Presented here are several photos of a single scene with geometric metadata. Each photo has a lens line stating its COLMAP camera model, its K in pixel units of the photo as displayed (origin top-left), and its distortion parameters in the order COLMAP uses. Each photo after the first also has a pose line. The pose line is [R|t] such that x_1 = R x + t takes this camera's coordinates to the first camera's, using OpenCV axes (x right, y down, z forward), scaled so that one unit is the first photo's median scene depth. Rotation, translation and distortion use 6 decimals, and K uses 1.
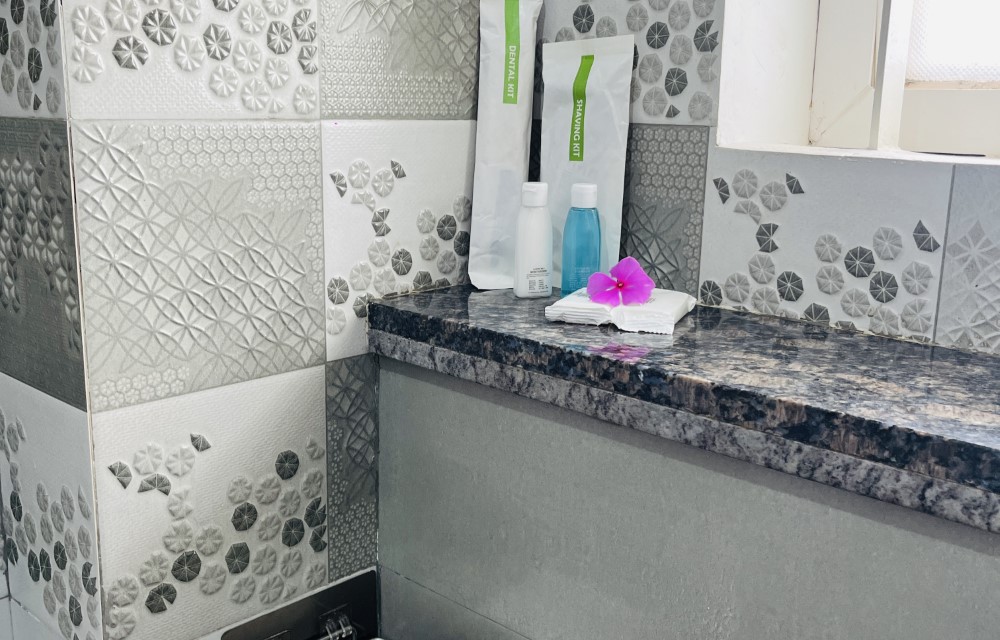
lens RADIAL K [[998.5, 0, 497.7], [0, 998.5, 319.1], [0, 0, 1]] dist [0.022156, 0.000000]
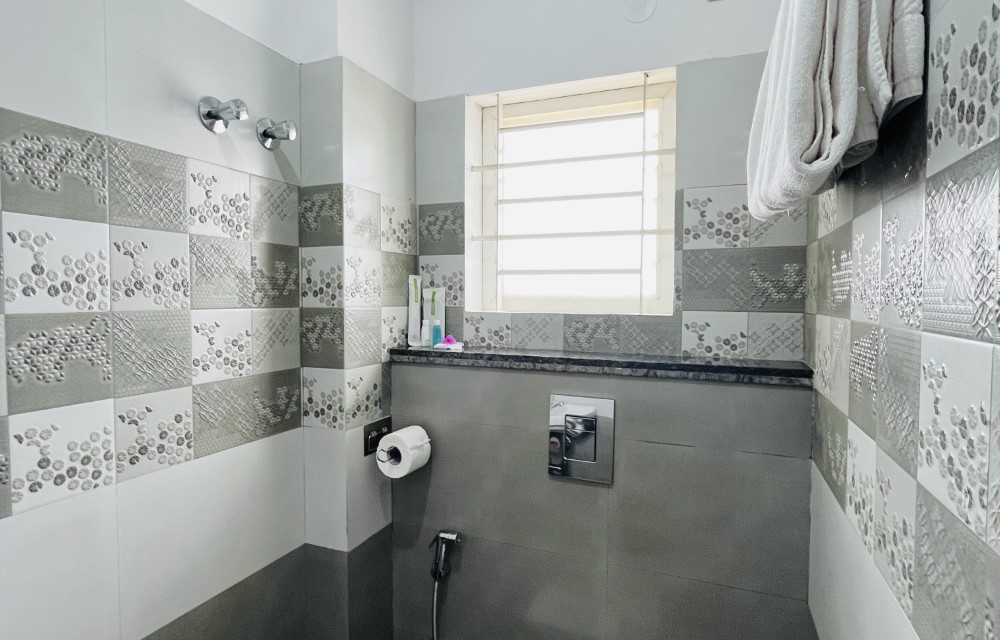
lens RADIAL K [[536.9, 0, 499.8], [0, 536.9, 318.2], [0, 0, 1]] dist [0.011241, -0.001786]
pose [[0.930817, -0.026414, 0.364531, -0.538013], [0.089325, 0.983580, -0.156819, 0.263139], [-0.354403, 0.178531, 0.917892, -1.331985]]
